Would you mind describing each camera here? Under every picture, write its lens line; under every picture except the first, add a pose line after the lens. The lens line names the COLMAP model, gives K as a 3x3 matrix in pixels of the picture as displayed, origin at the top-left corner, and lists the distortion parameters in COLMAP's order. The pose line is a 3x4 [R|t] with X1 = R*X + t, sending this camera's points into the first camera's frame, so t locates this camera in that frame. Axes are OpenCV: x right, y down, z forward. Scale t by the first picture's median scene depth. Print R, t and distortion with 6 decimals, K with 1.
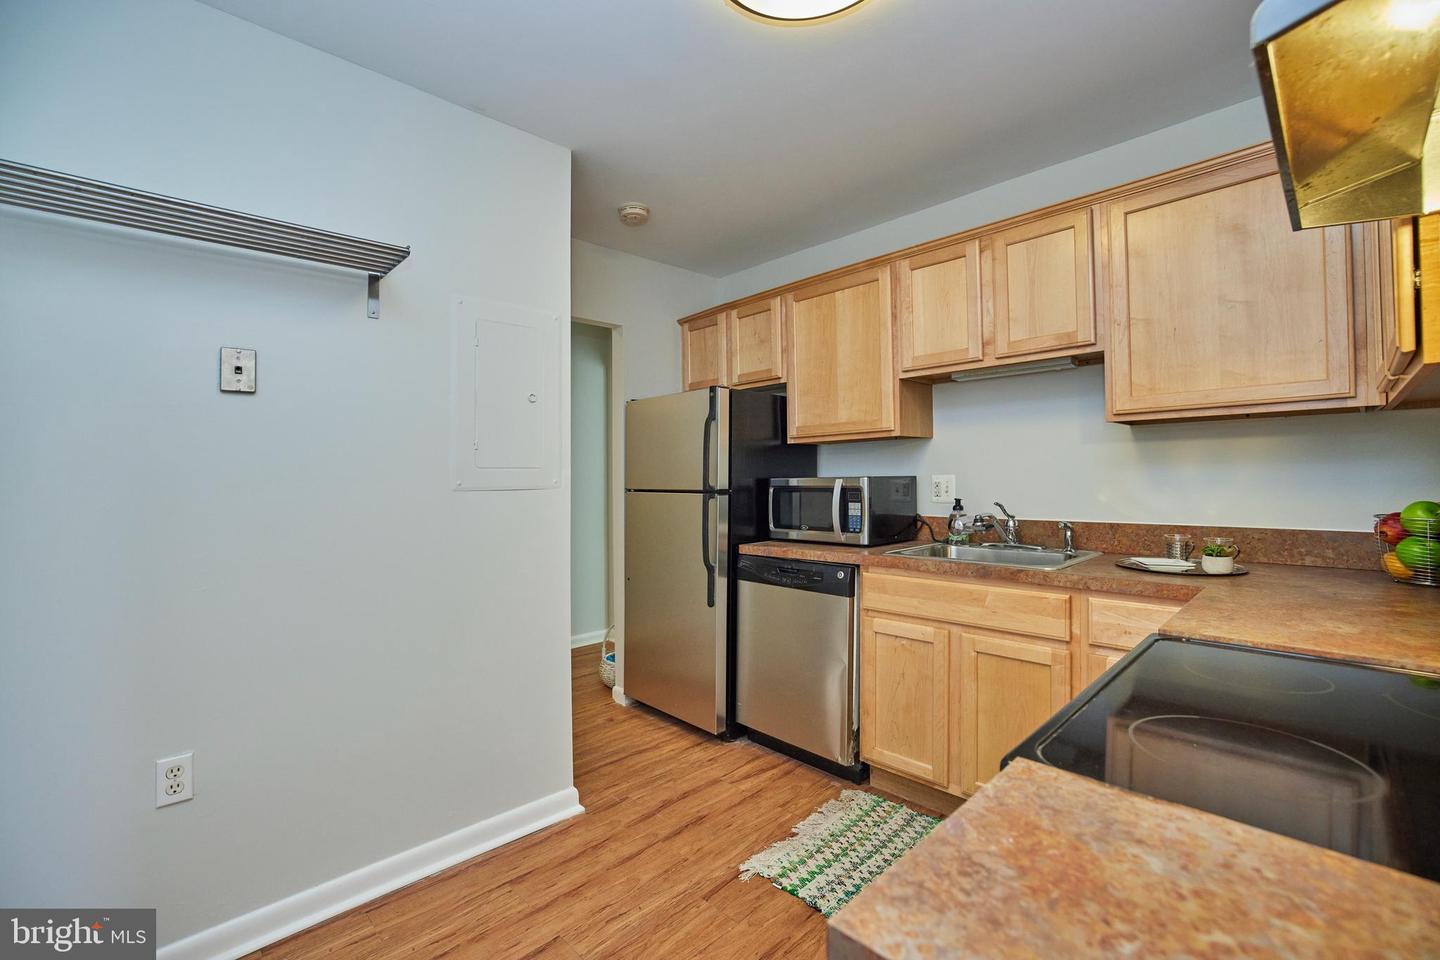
lens RADIAL K [[621.0, 0, 717.4], [0, 621.0, 470.6], [0, 0, 1]] dist [-0.000986, 0.000042]
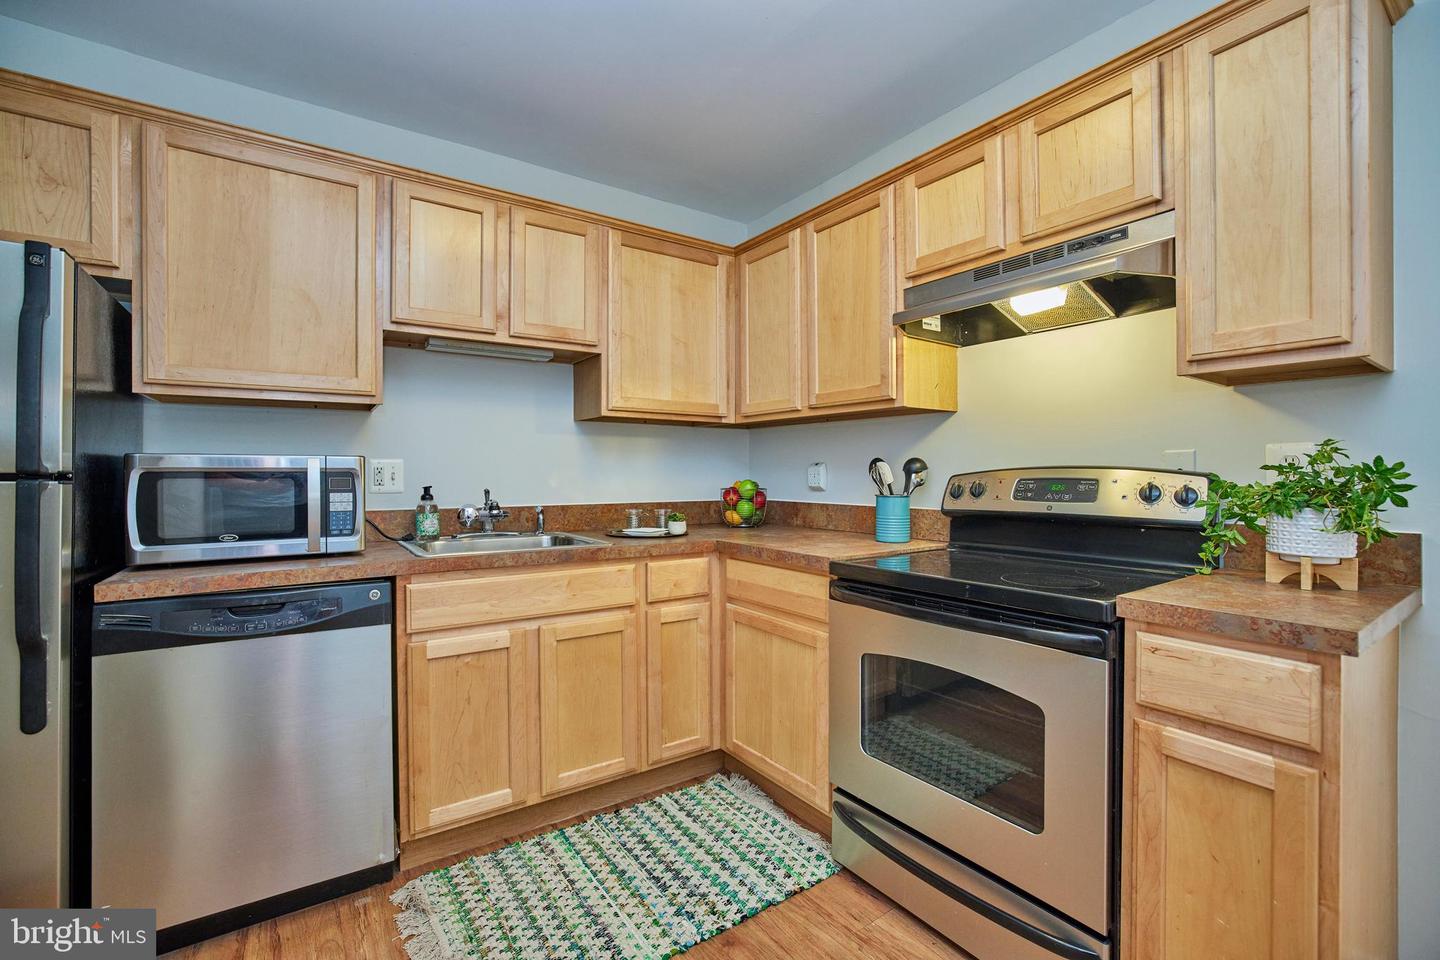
lens RADIAL K [[620.8, 0, 710.8], [0, 620.8, 476.5], [0, 0, 1]] dist [-0.026950, 0.006248]
pose [[0.177179, 0.010689, 0.984121, -0.424981], [-0.013510, 0.999873, -0.008428, 0.037982], [-0.984086, -0.011803, 0.177301, 0.528987]]
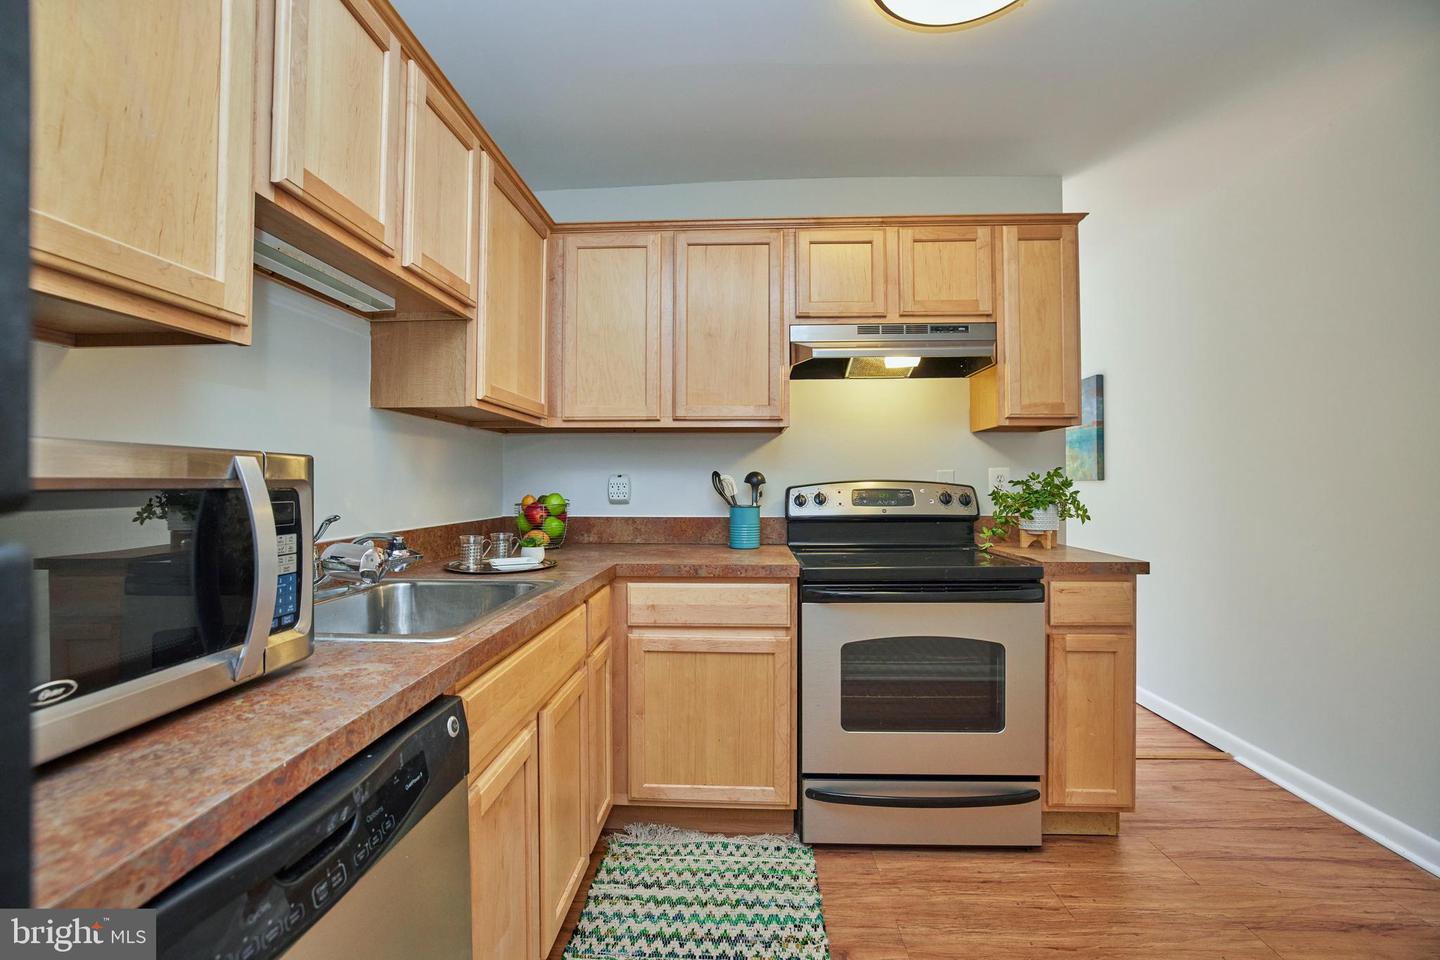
lens RADIAL K [[620.8, 0, 710.8], [0, 620.8, 476.5], [0, 0, 1]] dist [-0.026950, 0.006248]
pose [[-0.671515, 0.025803, 0.740542, -0.180628], [0.004538, 0.999518, -0.030712, 0.037810], [-0.740977, -0.017263, -0.671308, 1.160349]]
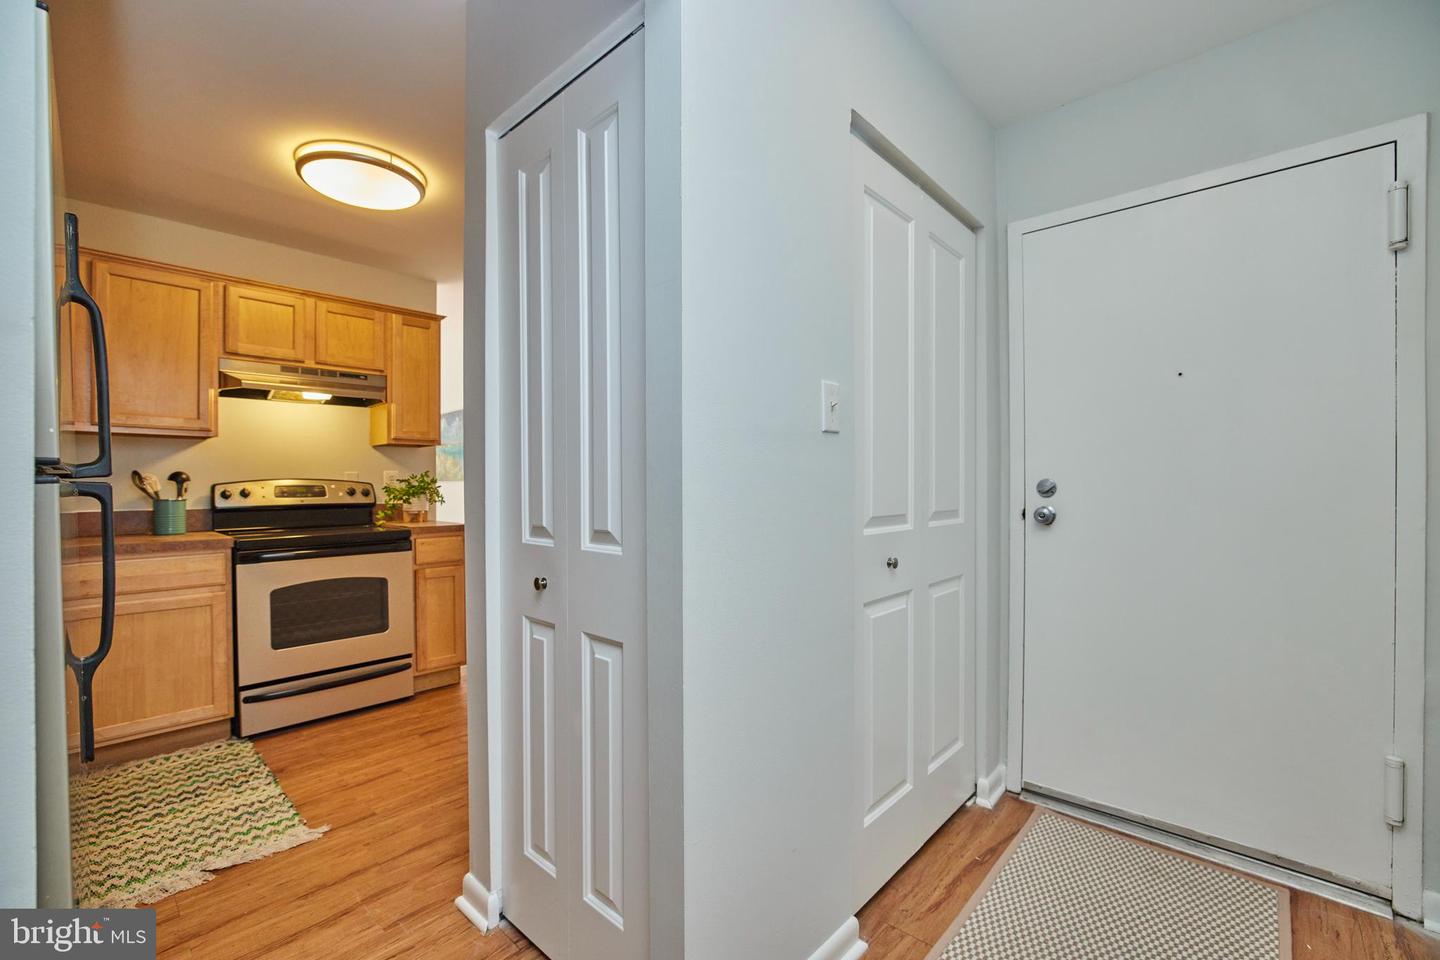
lens RADIAL K [[614.2, 0, 716.5], [0, 614.2, 485.2], [0, 0, 1]] dist [-0.033976, 0.011488]
pose [[-0.998495, 0.023095, -0.049740, -0.483013], [0.023572, 0.999681, -0.009028, 0.062861], [0.049516, -0.010187, -0.998721, 1.678306]]
